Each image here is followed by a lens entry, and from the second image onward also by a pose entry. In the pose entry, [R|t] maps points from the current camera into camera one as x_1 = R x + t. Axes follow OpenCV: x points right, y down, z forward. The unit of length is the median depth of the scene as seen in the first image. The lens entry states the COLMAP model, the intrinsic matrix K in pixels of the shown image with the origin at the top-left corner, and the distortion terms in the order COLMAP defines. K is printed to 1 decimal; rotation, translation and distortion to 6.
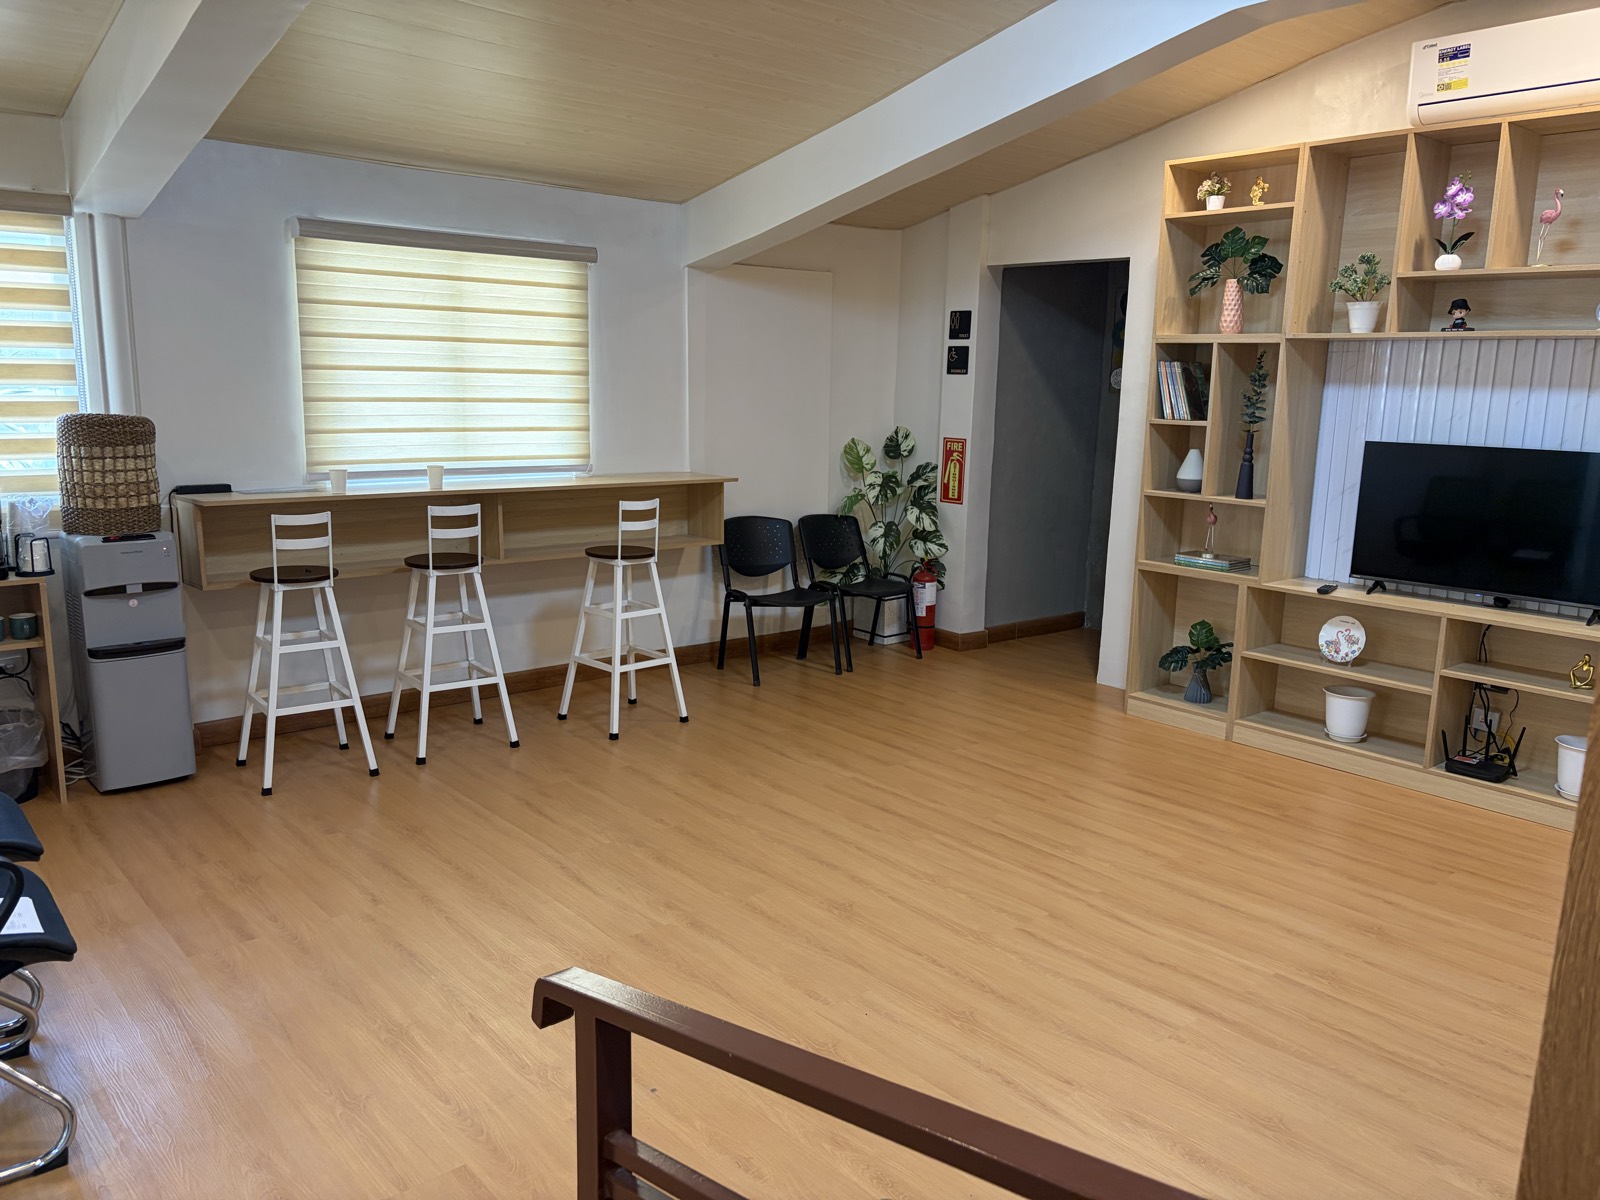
lens RADIAL K [[1204.9, 0, 807.8], [0, 1204.9, 605.4], [0, 0, 1]] dist [0.034202, -0.009420]
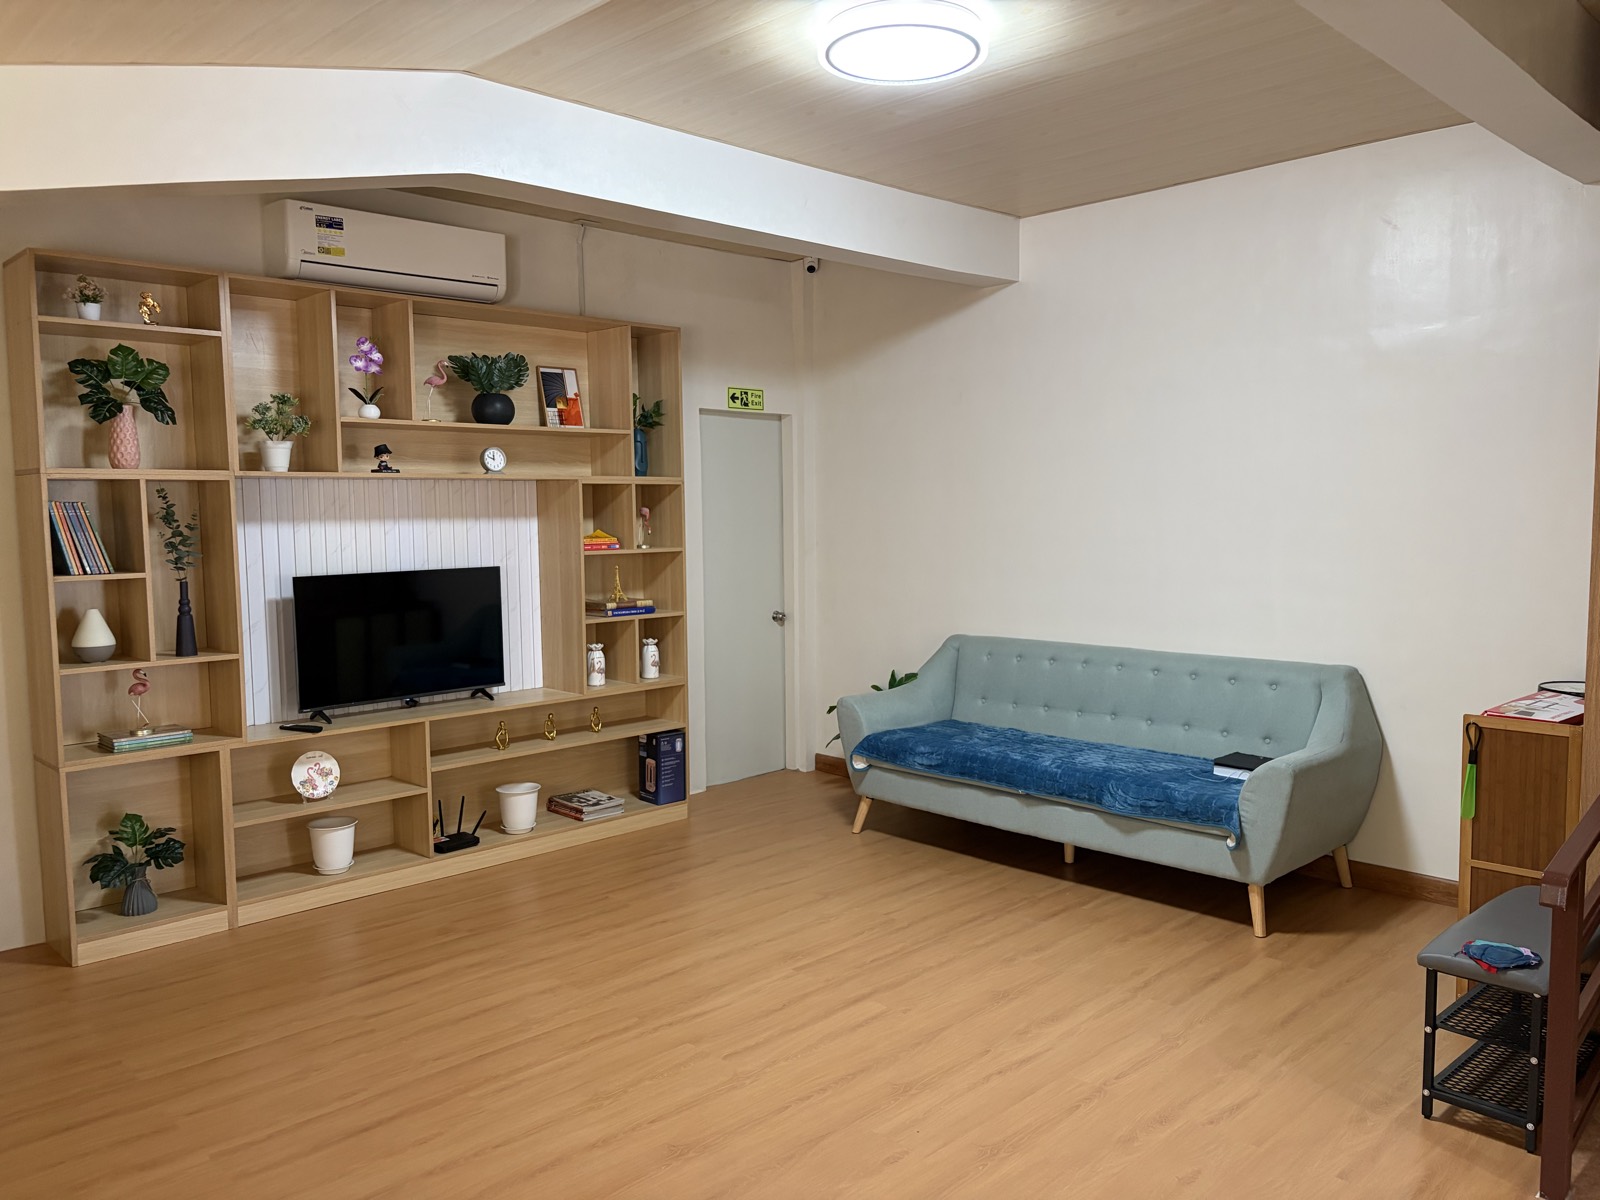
lens RADIAL K [[1204.9, 0, 807.8], [0, 1204.9, 605.4], [0, 0, 1]] dist [0.034202, -0.009420]
pose [[-0.055633, -0.106727, 0.992731, -0.625998], [0.197960, 0.973353, 0.115738, -0.161511], [-0.978630, 0.202960, -0.033023, 0.698578]]
